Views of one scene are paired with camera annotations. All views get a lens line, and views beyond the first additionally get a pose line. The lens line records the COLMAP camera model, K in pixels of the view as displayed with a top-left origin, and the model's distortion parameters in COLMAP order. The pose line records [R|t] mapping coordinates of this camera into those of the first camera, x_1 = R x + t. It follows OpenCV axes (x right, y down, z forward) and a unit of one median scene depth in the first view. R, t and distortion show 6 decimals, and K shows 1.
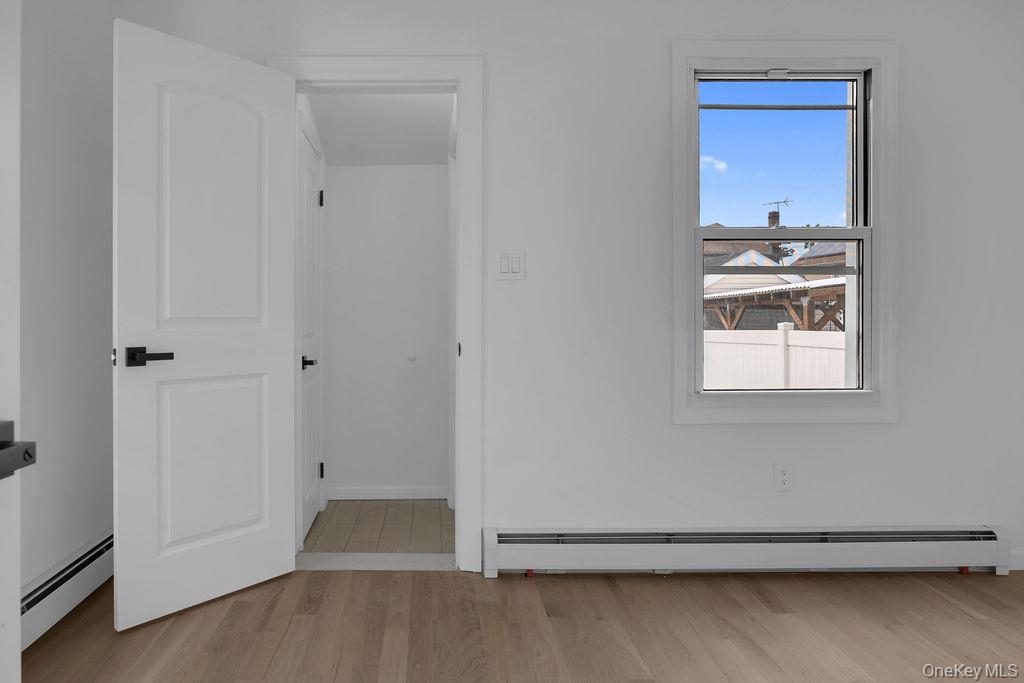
lens RADIAL K [[600.5, 0, 510.7], [0, 600.5, 326.7], [0, 0, 1]] dist [-0.035907, 0.019412]
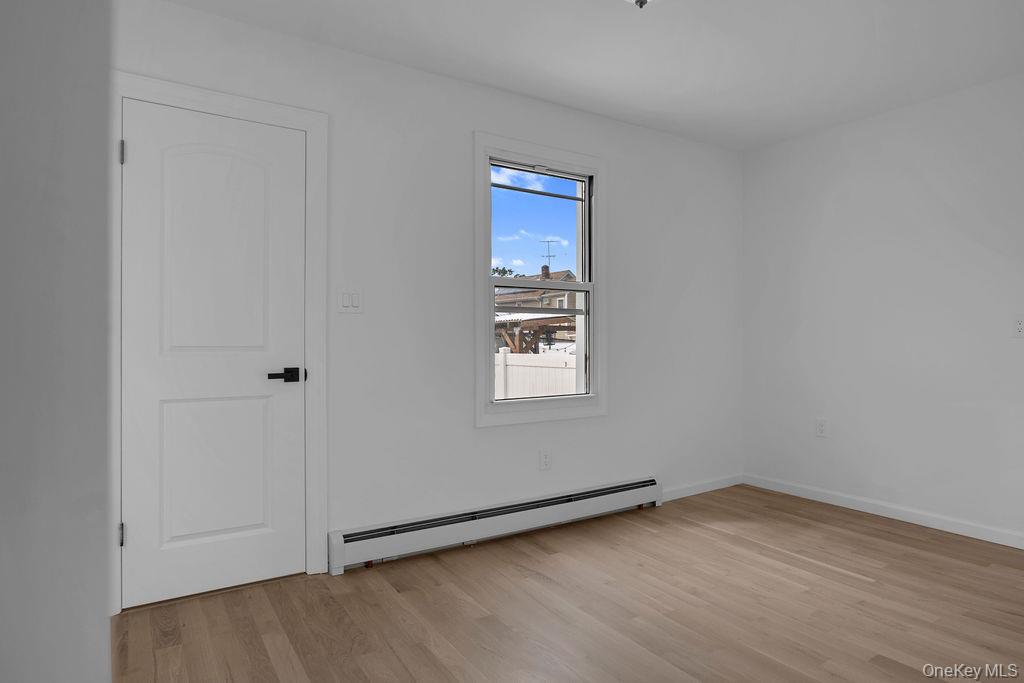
lens RADIAL K [[600.5, 0, 512.9], [0, 600.5, 345.0], [0, 0, 1]] dist [-0.035907, 0.019412]
pose [[0.832938, -0.001986, 0.553363, -0.383210], [0.006011, 0.999967, -0.005458, -0.006939], [-0.553333, 0.007872, 0.832923, -0.128108]]
